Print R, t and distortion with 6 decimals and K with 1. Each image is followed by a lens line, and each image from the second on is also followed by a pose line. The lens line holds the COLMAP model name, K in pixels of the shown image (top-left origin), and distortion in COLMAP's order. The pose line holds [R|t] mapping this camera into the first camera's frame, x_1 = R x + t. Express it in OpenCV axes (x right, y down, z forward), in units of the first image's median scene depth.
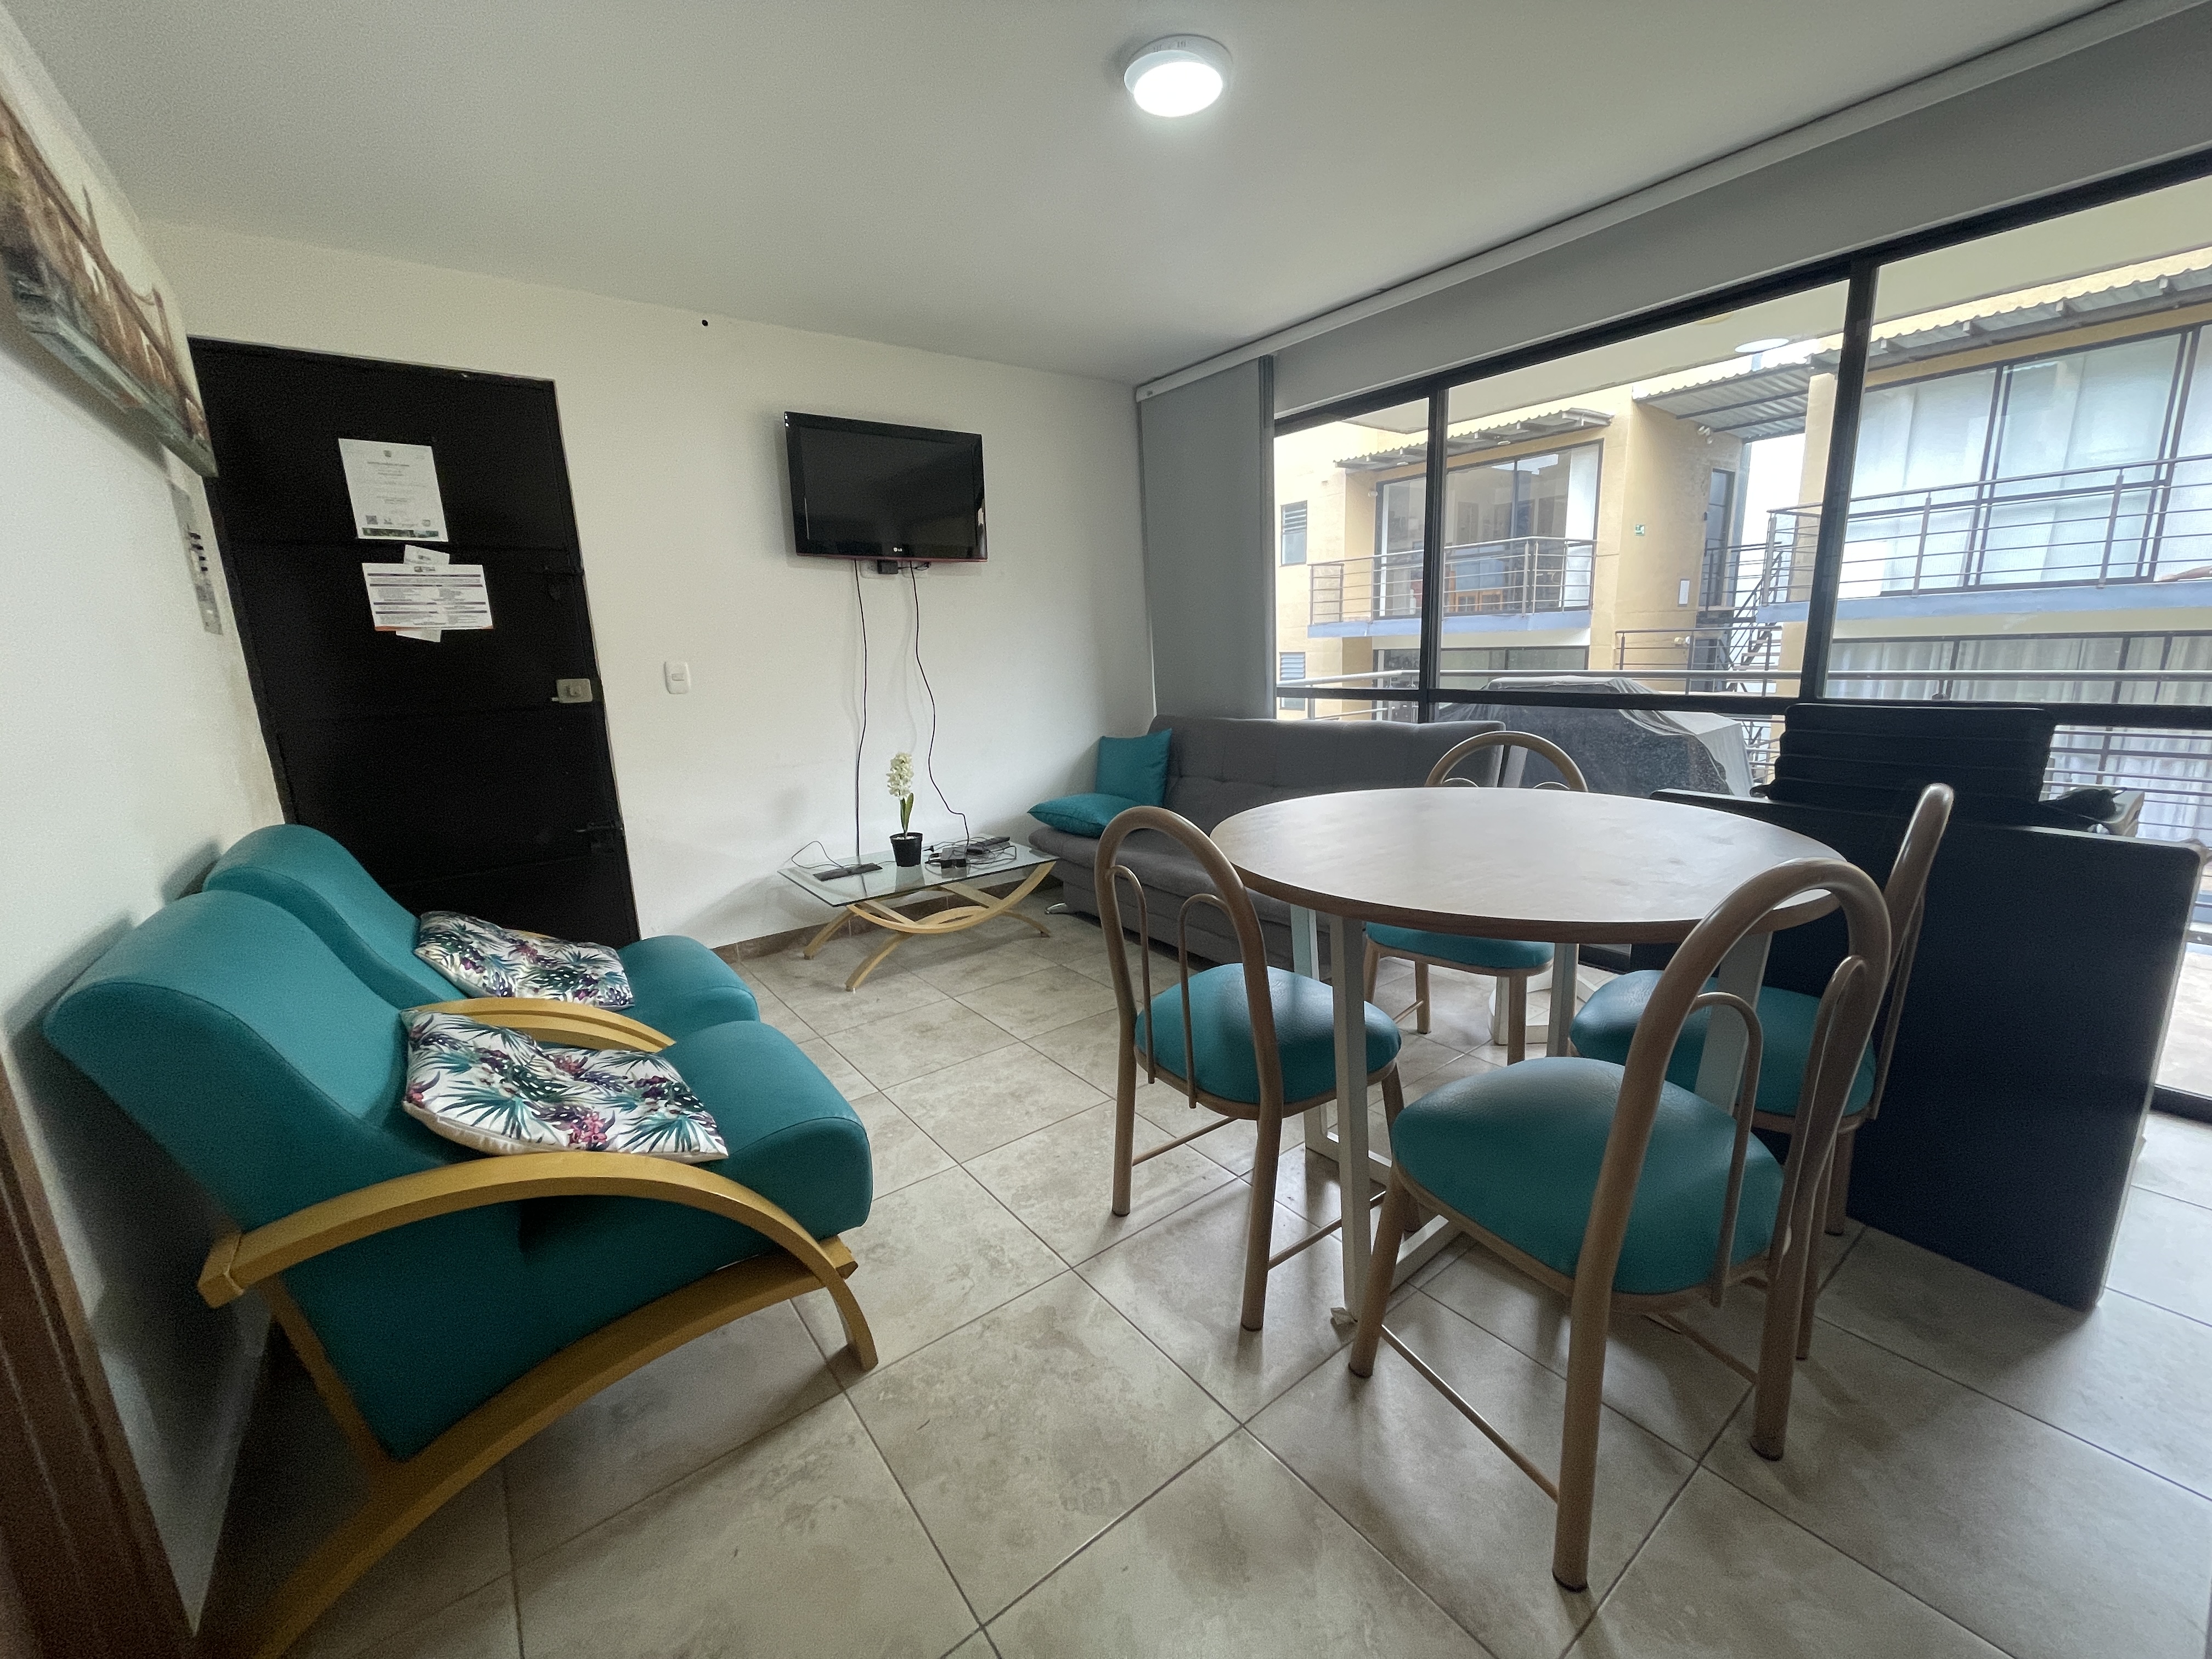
lens RADIAL K [[890.1, 0, 1100.5], [0, 890.1, 834.0], [0, 0, 1]] dist [-0.003691, -0.000705]
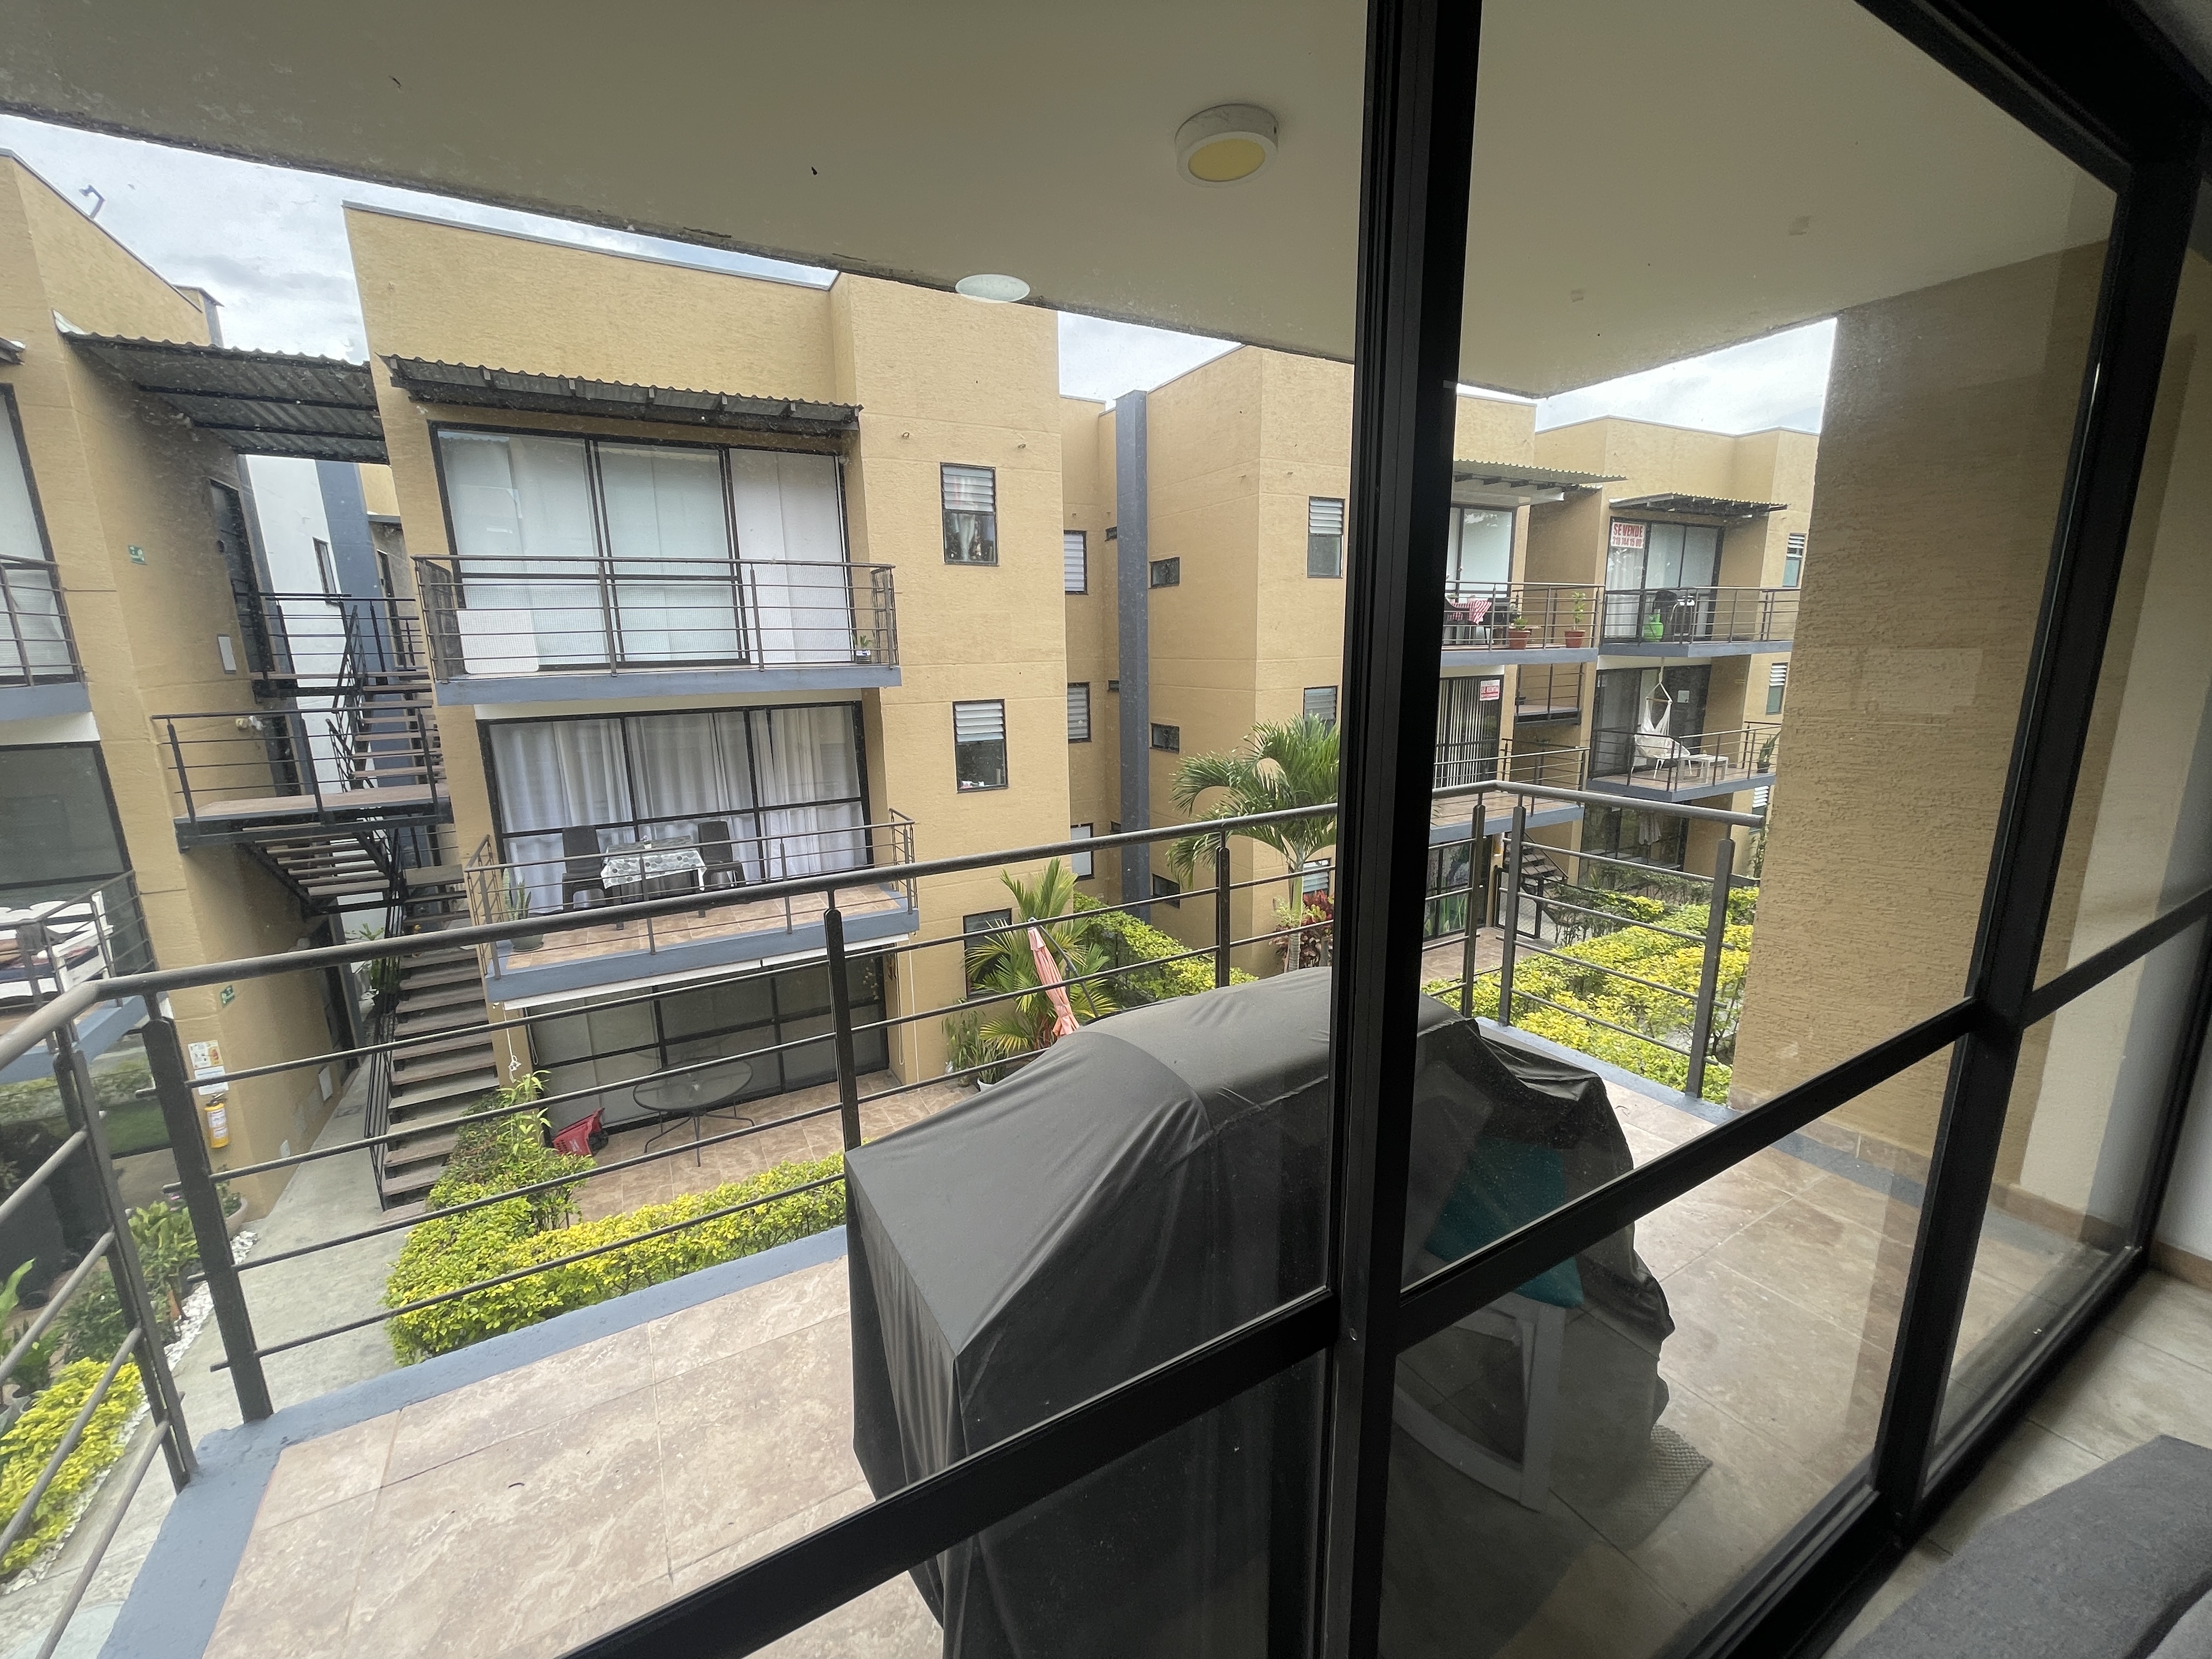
lens RADIAL K [[890.1, 0, 1104.7], [0, 890.1, 840.3], [0, 0, 1]] dist [-0.003691, -0.000705]
pose [[0.123713, -0.175244, 0.976721, 0.206144], [0.221112, 0.964405, 0.145028, -0.381628], [-0.967370, 0.198023, 0.158057, 1.218536]]
